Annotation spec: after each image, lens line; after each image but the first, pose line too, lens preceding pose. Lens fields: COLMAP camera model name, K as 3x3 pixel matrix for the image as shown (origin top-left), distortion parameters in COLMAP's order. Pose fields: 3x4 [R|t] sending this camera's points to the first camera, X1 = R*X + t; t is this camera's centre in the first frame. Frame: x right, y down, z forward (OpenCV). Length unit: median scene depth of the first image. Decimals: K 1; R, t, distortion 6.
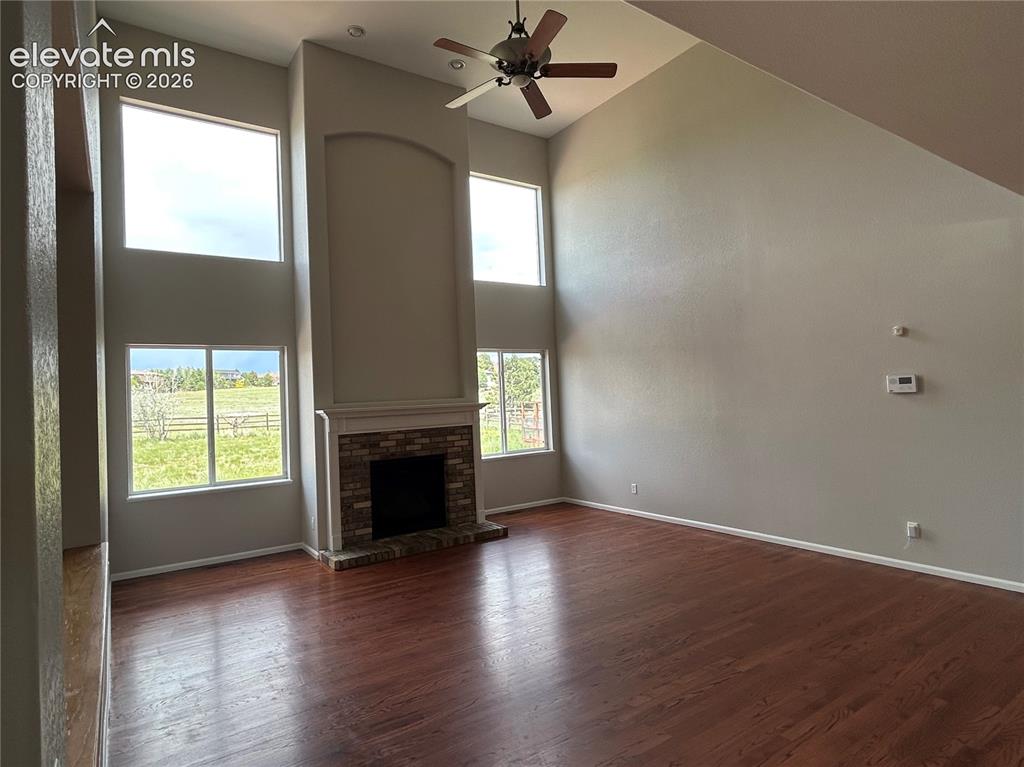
lens RADIAL K [[584.4, 0, 507.4], [0, 584.4, 386.8], [0, 0, 1]] dist [-0.003075, -0.000496]
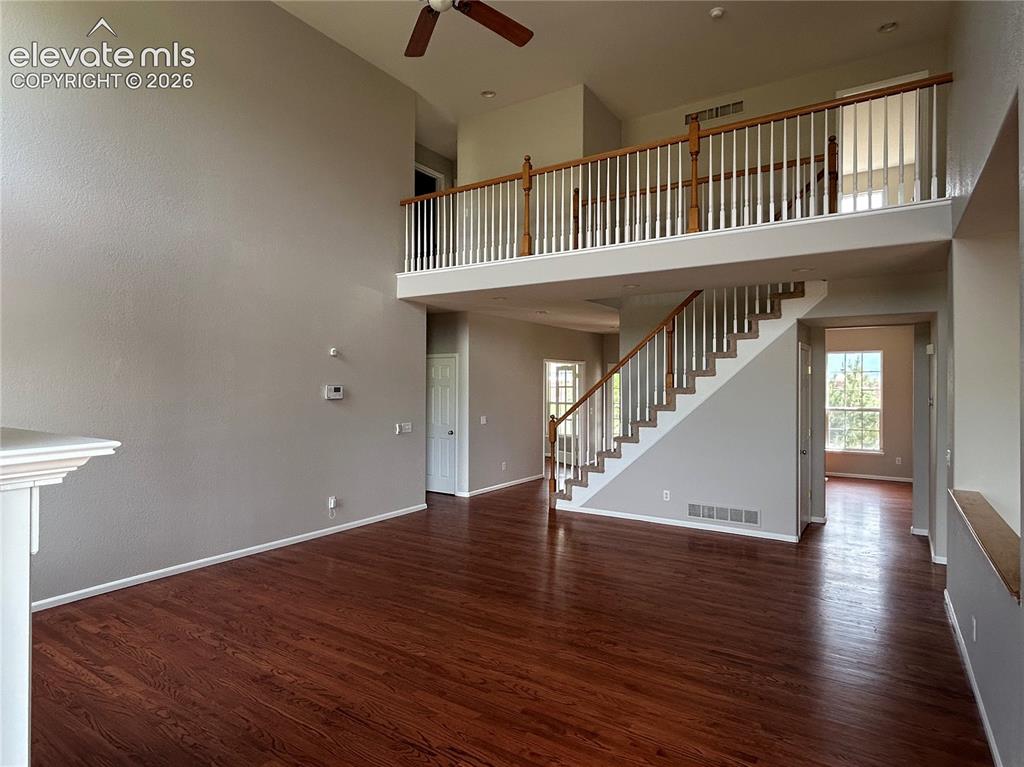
lens RADIAL K [[584.4, 0, 507.0], [0, 584.4, 383.1], [0, 0, 1]] dist [-0.003075, -0.000496]
pose [[-0.388483, 0.043844, 0.920412, -0.593711], [-0.002805, 0.998806, -0.048763, 0.032185], [-0.921452, -0.021525, -0.387896, 0.989666]]
